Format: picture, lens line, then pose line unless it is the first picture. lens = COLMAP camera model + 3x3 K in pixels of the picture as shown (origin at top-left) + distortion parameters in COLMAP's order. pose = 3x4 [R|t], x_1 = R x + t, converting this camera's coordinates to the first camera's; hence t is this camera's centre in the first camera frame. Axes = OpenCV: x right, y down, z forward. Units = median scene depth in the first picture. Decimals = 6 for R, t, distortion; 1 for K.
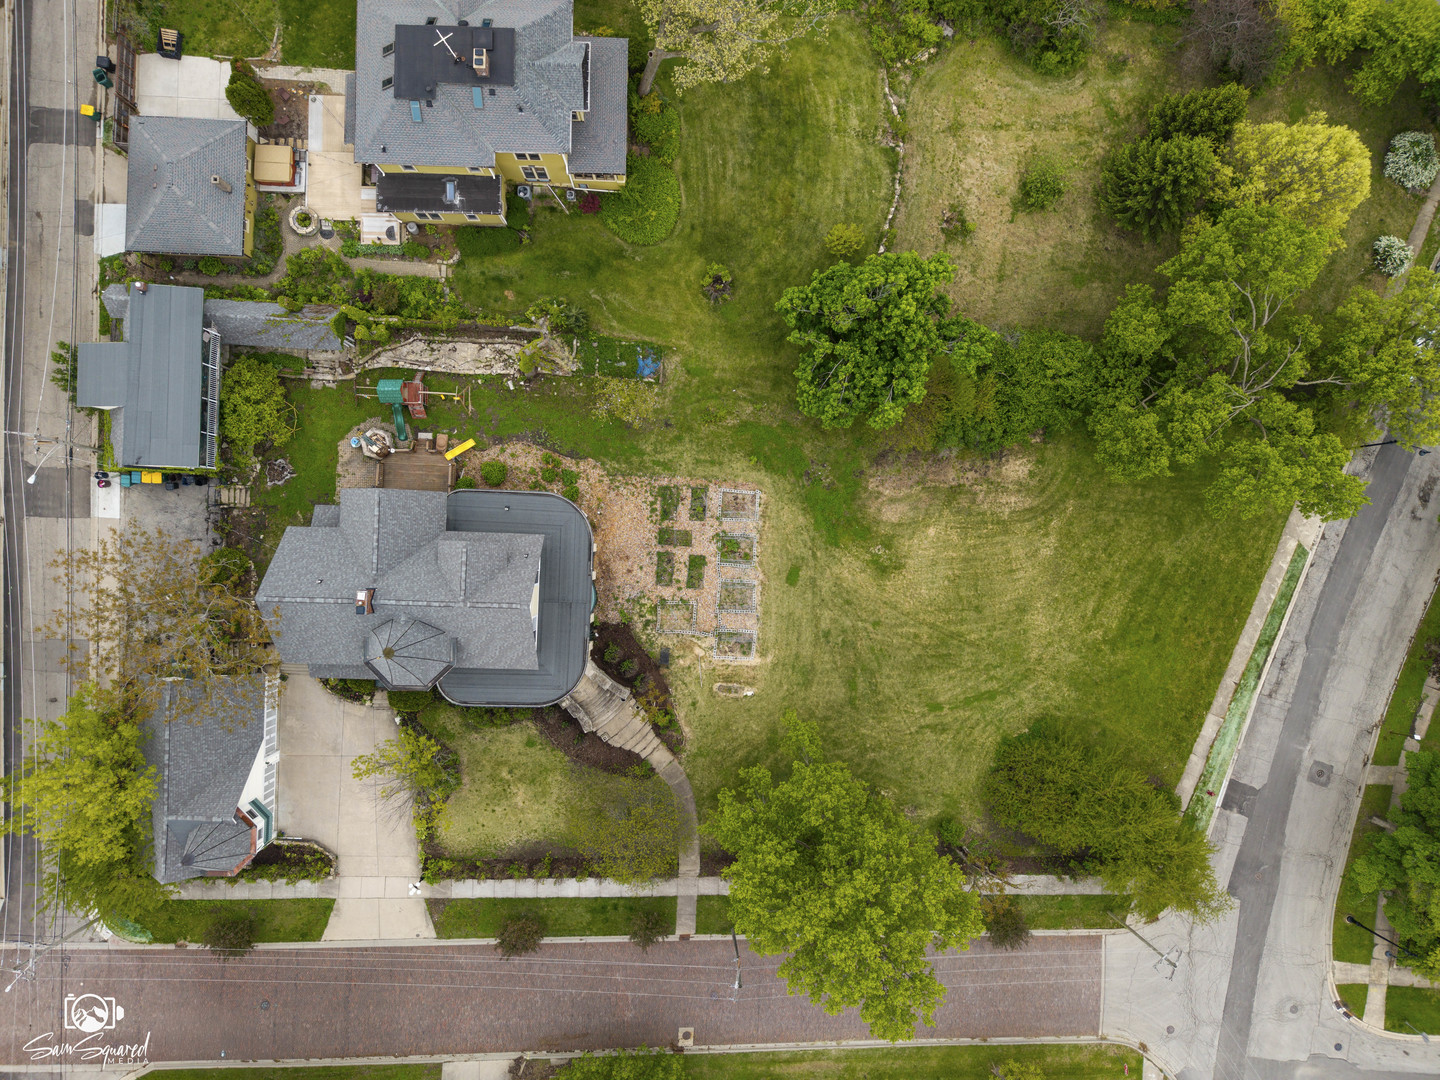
lens RADIAL K [[963.3, 0, 714.3], [0, 963.3, 537.6], [0, 0, 1]] dist [0.033063, -0.037613]
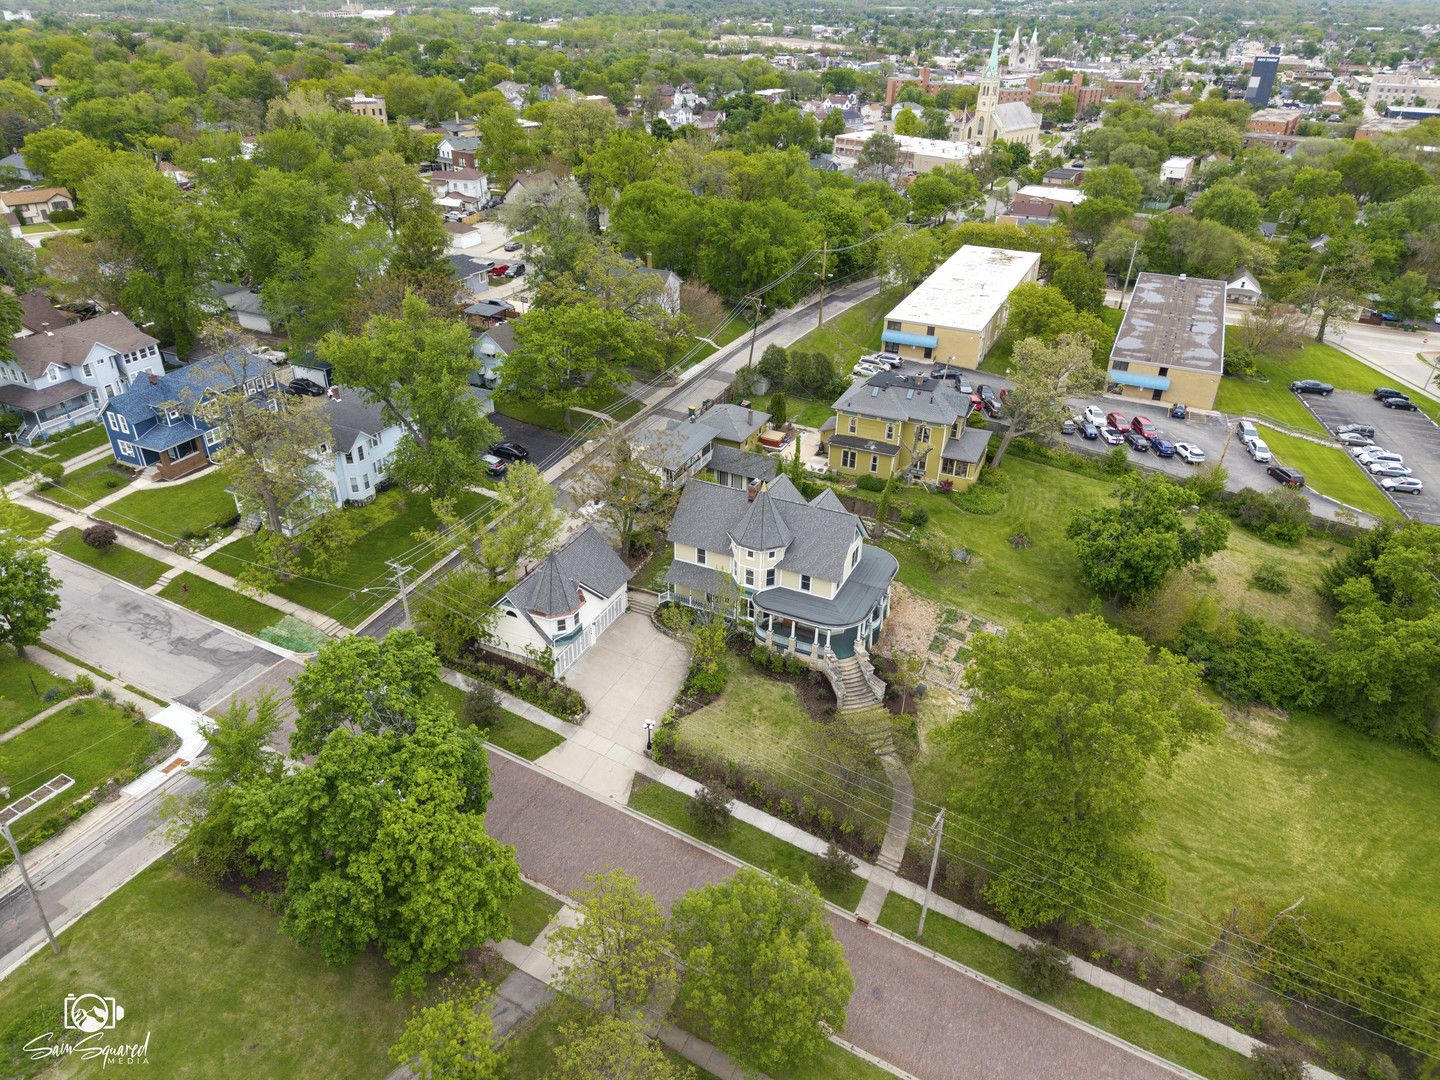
lens RADIAL K [[963.3, 0, 714.3], [0, 963.3, 537.6], [0, 0, 1]] dist [0.033063, -0.037613]
pose [[0.916754, 0.188755, -0.352042, 0.091754], [-0.399354, 0.452582, -0.797299, 1.044037], [0.008834, 0.871517, 0.490286, 0.280312]]
